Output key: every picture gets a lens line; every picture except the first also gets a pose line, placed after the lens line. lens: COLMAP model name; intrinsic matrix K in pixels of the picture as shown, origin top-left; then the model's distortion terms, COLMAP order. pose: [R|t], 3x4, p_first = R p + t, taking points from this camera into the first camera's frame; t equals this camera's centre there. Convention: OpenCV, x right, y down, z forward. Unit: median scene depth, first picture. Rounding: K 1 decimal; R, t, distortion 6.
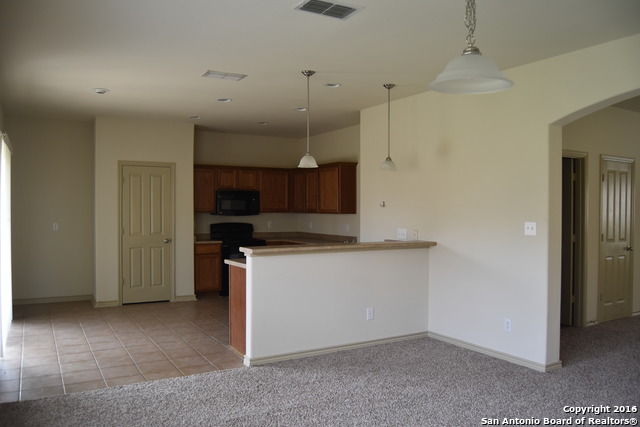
lens RADIAL K [[503.9, 0, 321.0], [0, 503.9, 218.4], [0, 0, 1]] dist [-0.067326, 0.011642]
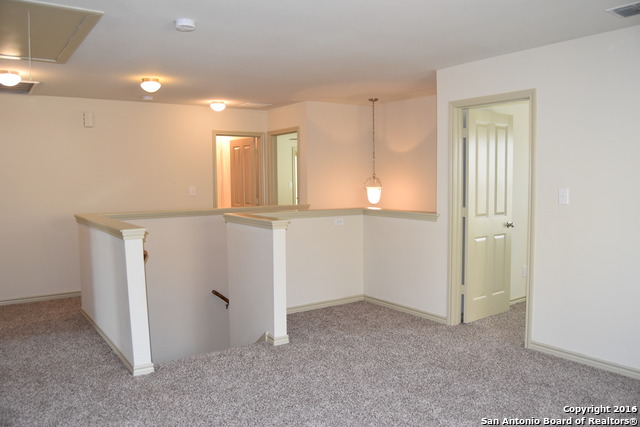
lens RADIAL K [[503.9, 0, 321.0], [0, 503.9, 210.9], [0, 0, 1]] dist [-0.067326, 0.011642]
pose [[0.997618, -0.020048, 0.066008, 0.012865], [0.016625, 0.998509, 0.051999, -0.000329], [-0.066952, -0.050777, 0.996463, 0.010847]]
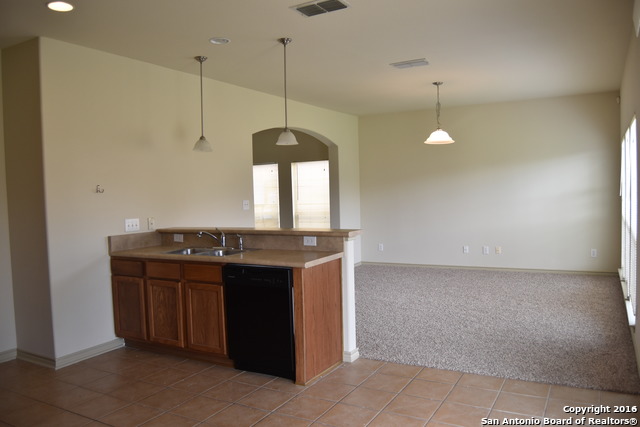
lens RADIAL K [[503.9, 0, 322.0], [0, 503.9, 214.0], [0, 0, 1]] dist [-0.067326, 0.011642]
pose [[-0.495465, -0.028365, 0.868164, -0.522529], [0.047590, 0.997079, 0.059736, -0.015955], [-0.867323, 0.070913, -0.492668, 0.859767]]
